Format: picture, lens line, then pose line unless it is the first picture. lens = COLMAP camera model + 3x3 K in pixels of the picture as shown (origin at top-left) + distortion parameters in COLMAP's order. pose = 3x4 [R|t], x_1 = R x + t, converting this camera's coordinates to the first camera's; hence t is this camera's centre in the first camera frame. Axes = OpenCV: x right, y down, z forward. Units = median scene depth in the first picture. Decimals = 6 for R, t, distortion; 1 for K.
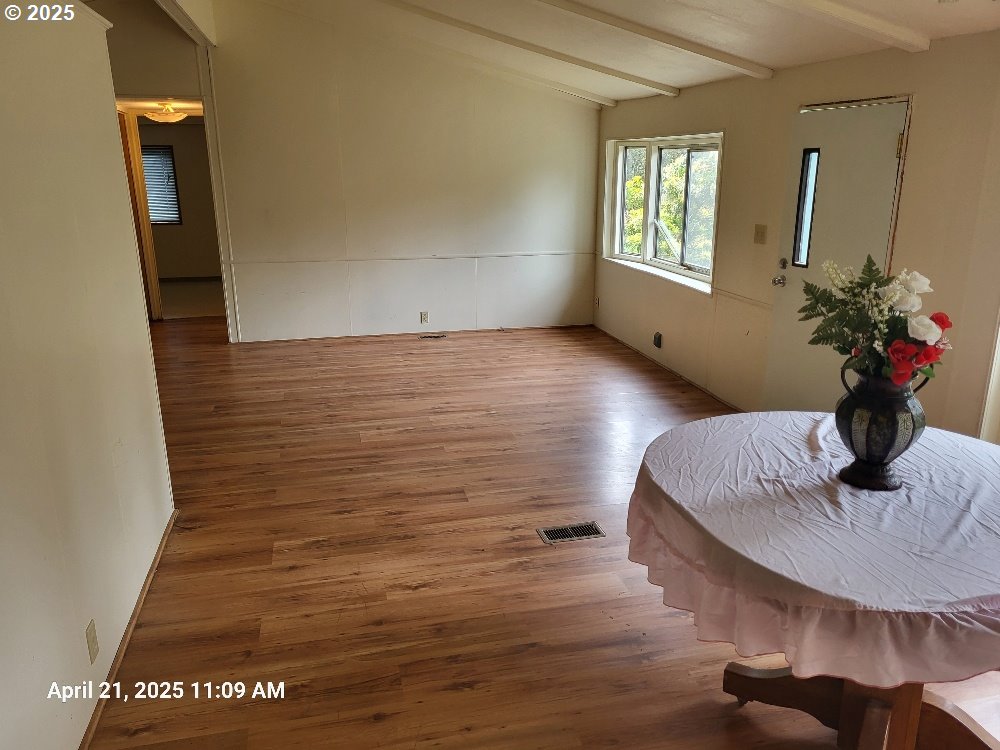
lens RADIAL K [[760.2, 0, 496.2], [0, 760.2, 370.4], [0, 0, 1]] dist [0.055728, -0.043167]
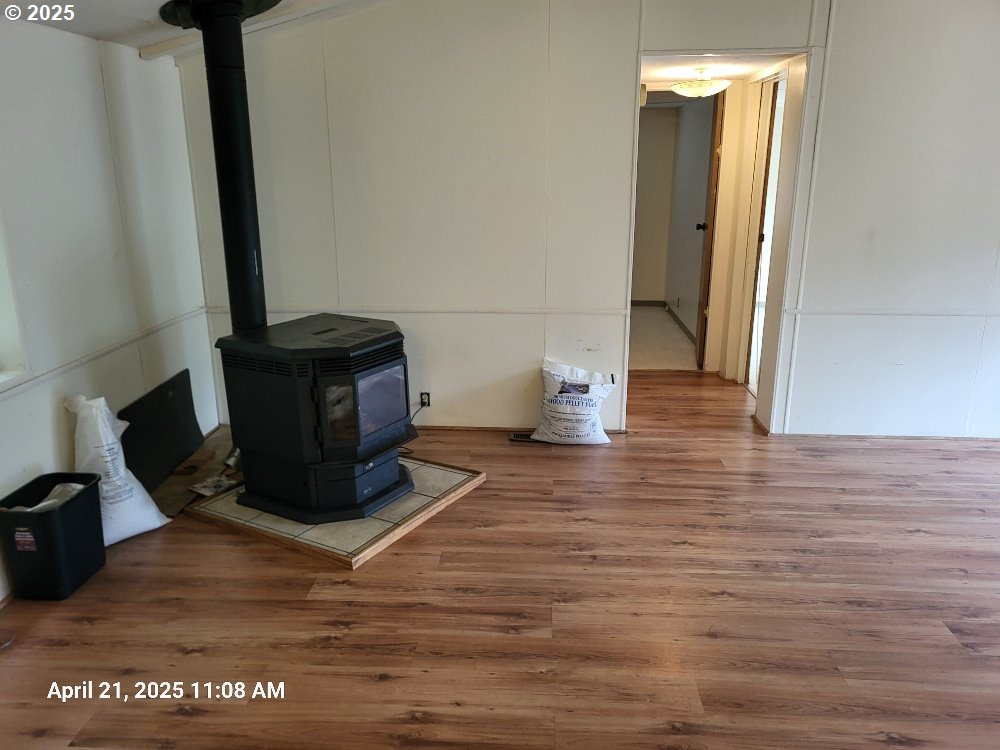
lens RADIAL K [[760.2, 0, 498.4], [0, 760.2, 383.0], [0, 0, 1]] dist [0.055728, -0.043167]
pose [[0.955174, 0.084711, -0.283666, -0.658199], [-0.079565, 0.996389, 0.029638, -0.135357], [0.285153, -0.005740, 0.958465, 0.522251]]
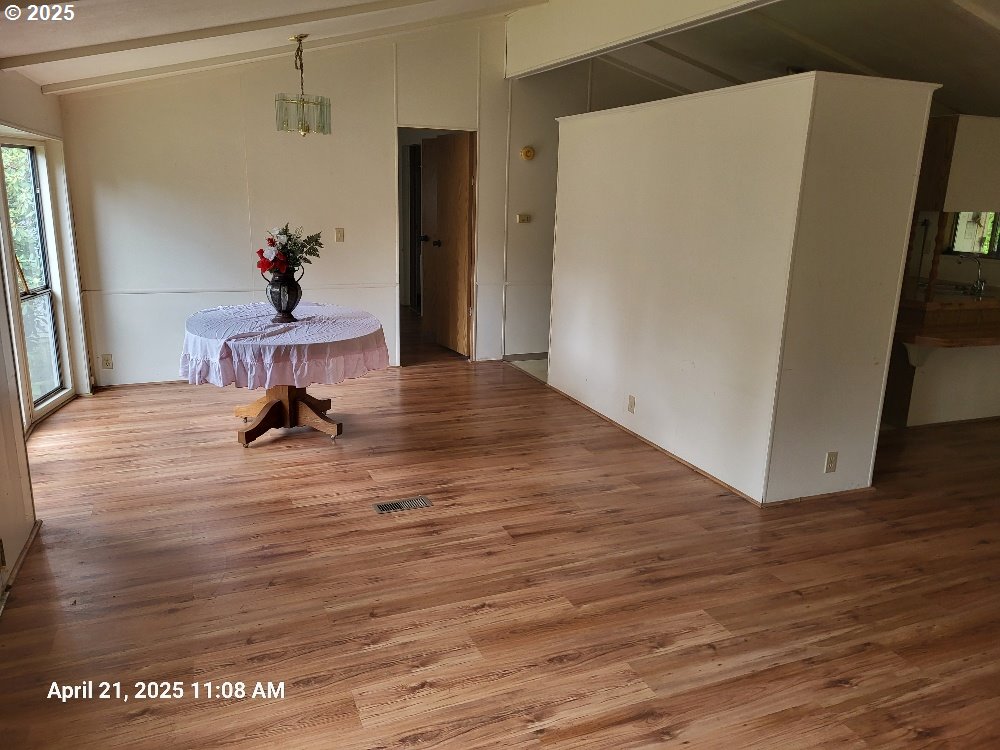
lens RADIAL K [[760.2, 0, 501.1], [0, 760.2, 371.0], [0, 0, 1]] dist [0.055728, -0.043167]
pose [[-0.988341, 0.014030, -0.151610, 0.101408], [-0.061129, 0.875406, 0.479508, -0.431312], [0.139448, 0.483185, -0.864341, 1.588586]]
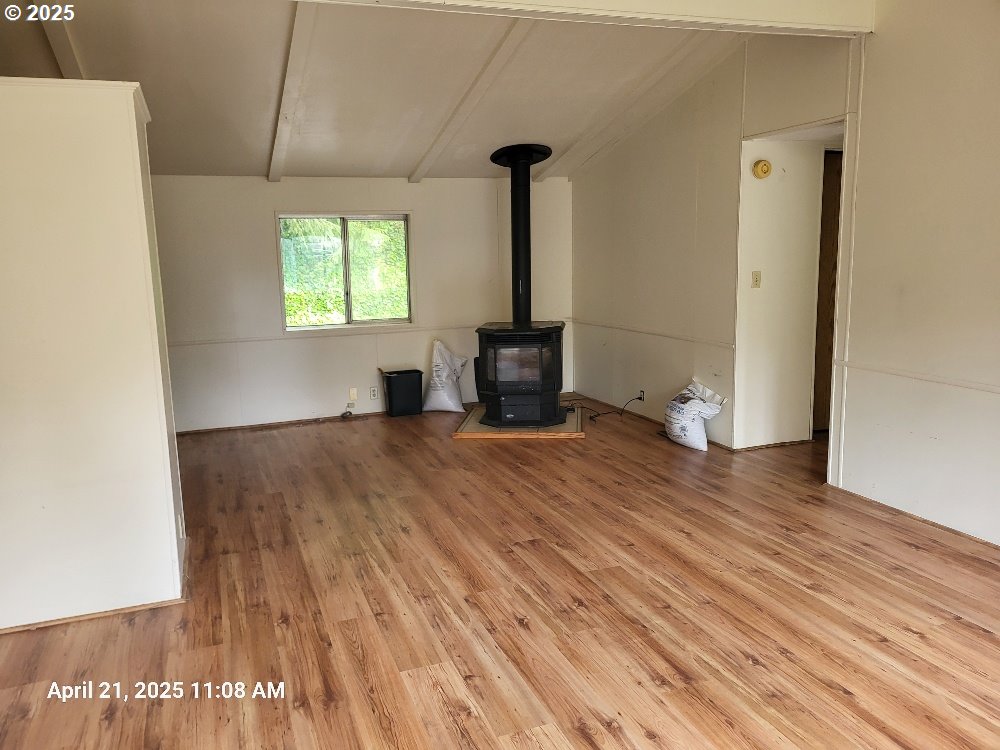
lens RADIAL K [[760.2, 0, 489.1], [0, 760.2, 373.2], [0, 0, 1]] dist [0.055728, -0.043167]
pose [[0.117217, 0.162955, -0.979646, 0.411925], [-0.235764, 0.962811, 0.131945, -0.245967], [0.964715, 0.215499, 0.151277, 1.016704]]
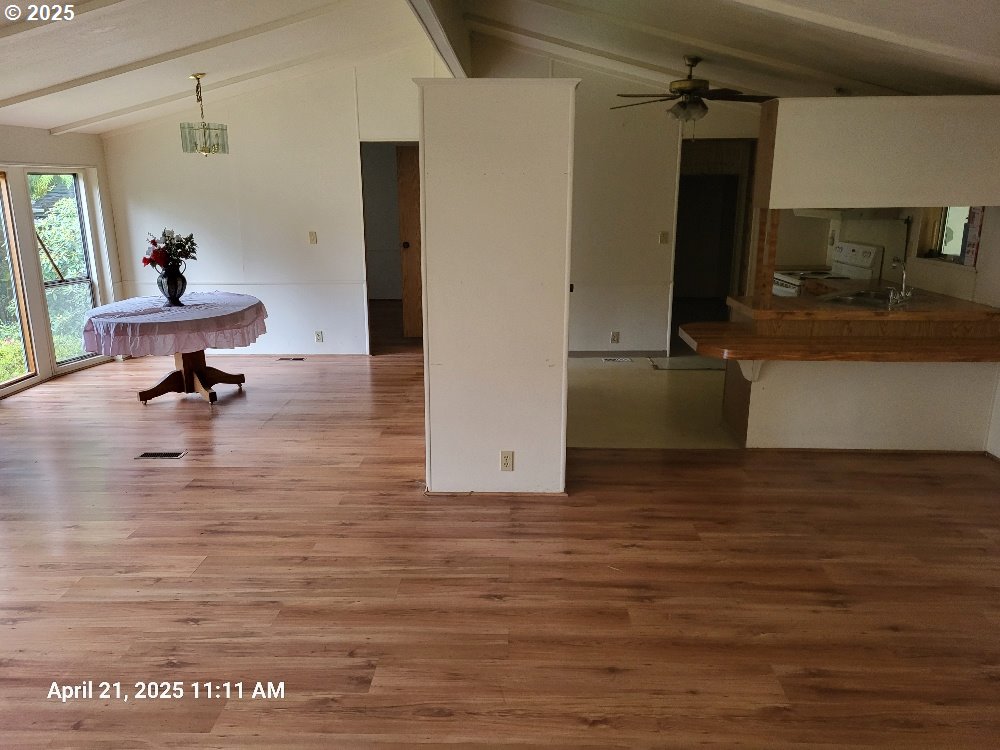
lens RADIAL K [[760.2, 0, 495.5], [0, 760.2, 380.8], [0, 0, 1]] dist [0.055728, -0.043167]
pose [[-0.964843, -0.056884, 0.256599, -0.707216], [0.076571, 0.873110, 0.481473, -0.448424], [-0.251427, 0.484194, -0.838058, 1.632111]]
